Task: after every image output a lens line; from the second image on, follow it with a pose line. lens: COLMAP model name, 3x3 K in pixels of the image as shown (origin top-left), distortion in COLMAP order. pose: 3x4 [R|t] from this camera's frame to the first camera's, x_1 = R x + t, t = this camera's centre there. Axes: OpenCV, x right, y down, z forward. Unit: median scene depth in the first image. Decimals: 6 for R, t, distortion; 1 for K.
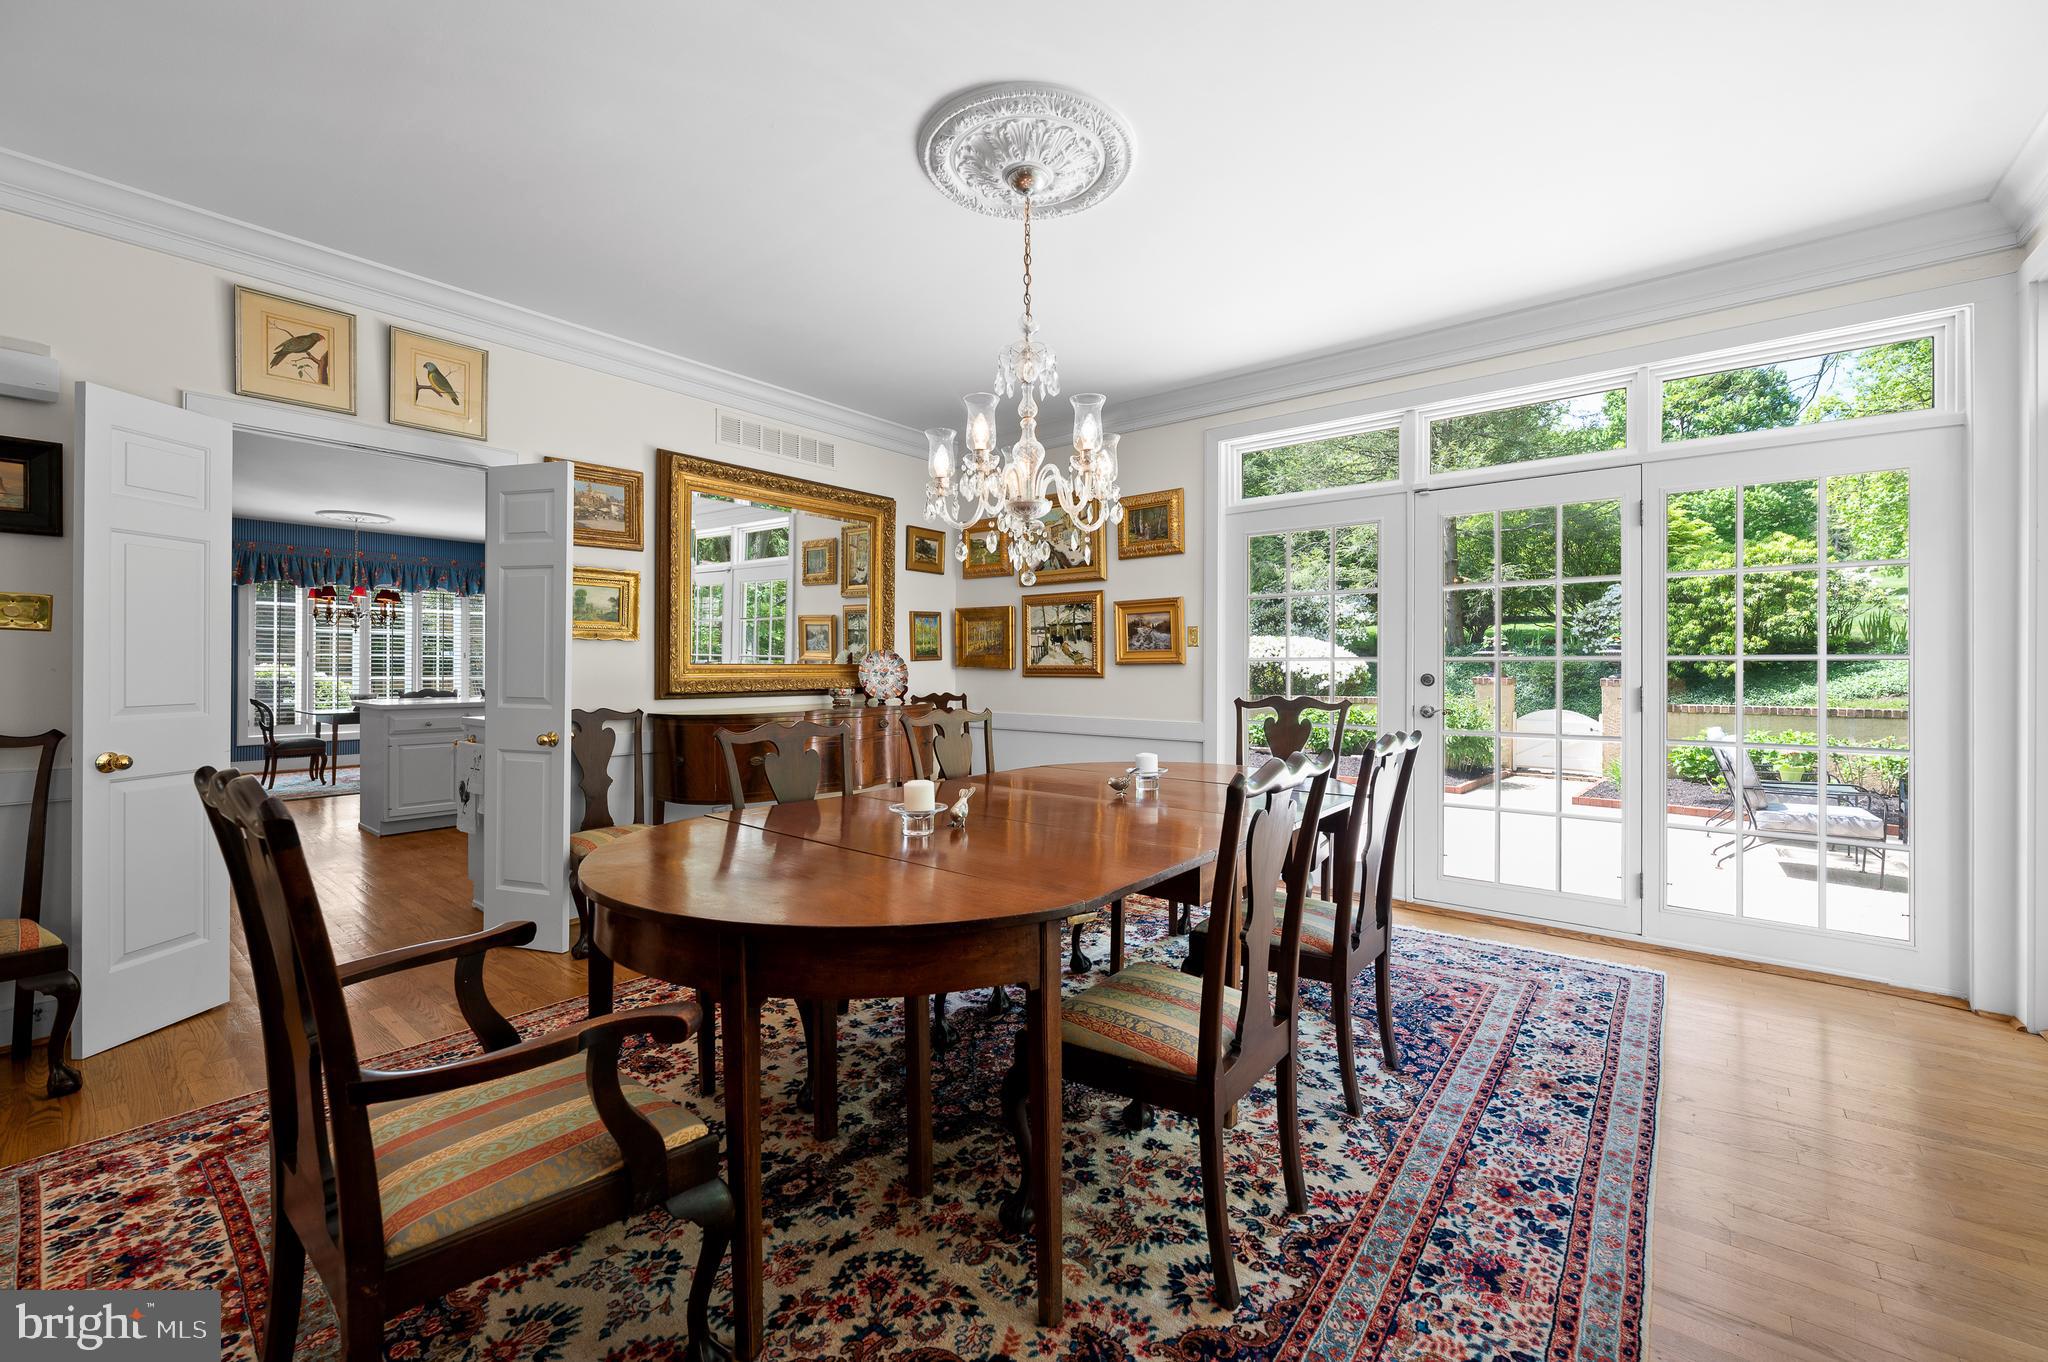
lens RADIAL K [[817.1, 0, 1023.6], [0, 817.1, 670.8], [0, 0, 1]] dist [-0.000552, 0.000078]
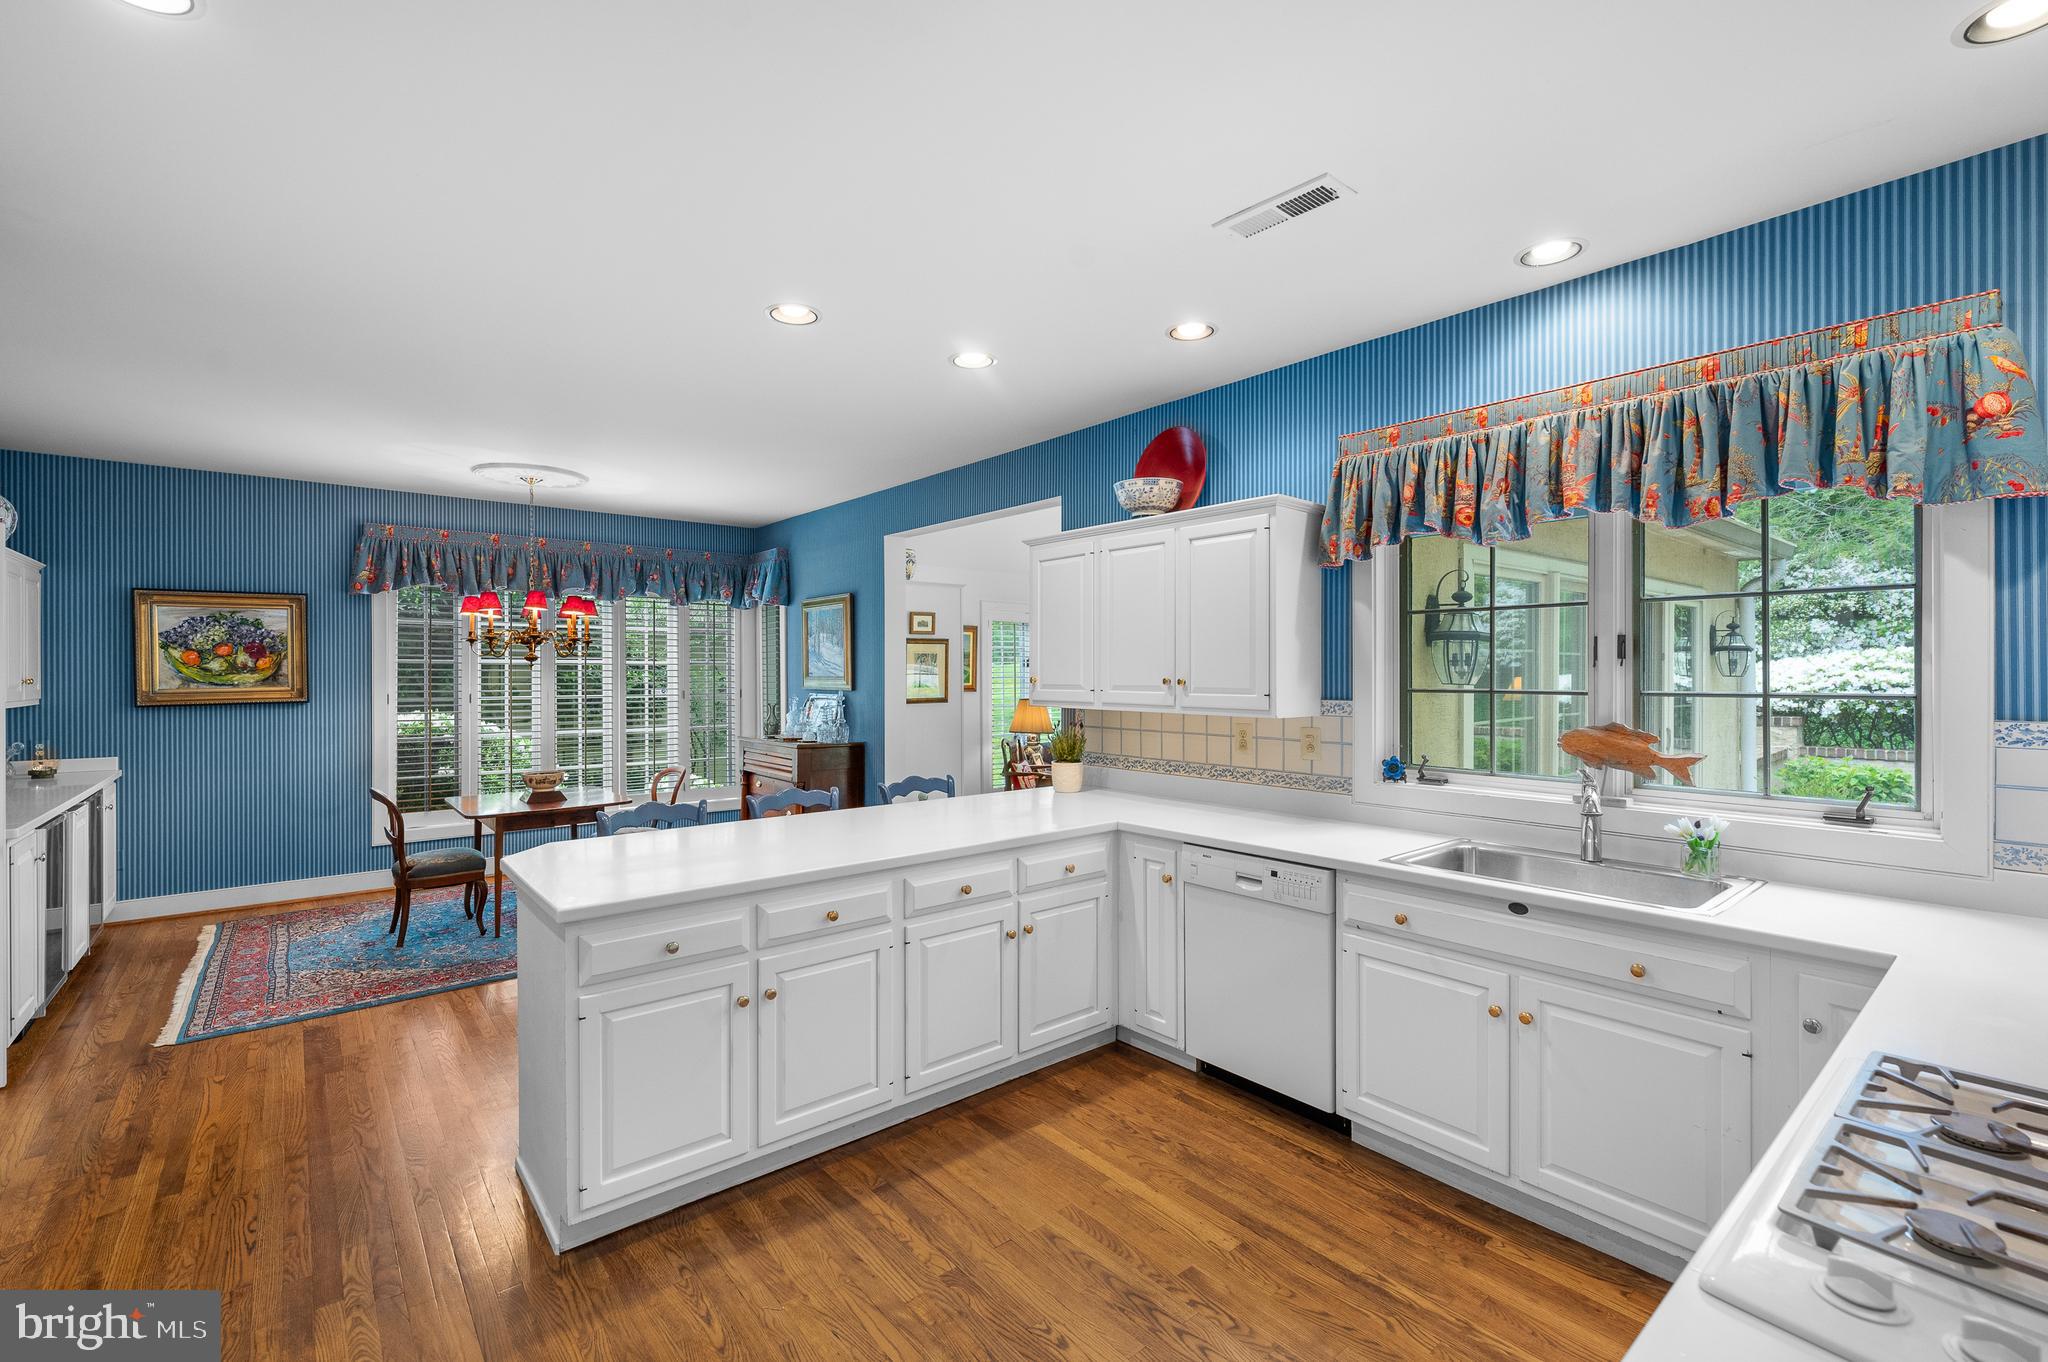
lens RADIAL K [[887.4, 0, 1023.8], [0, 887.4, 676.9], [0, 0, 1]] dist [-0.002628, -0.000160]
pose [[0.980119, -0.001761, -0.198401, -0.284717], [0.002617, 0.999988, 0.004052, -0.036530], [0.198392, -0.004490, 0.980113, 0.369273]]
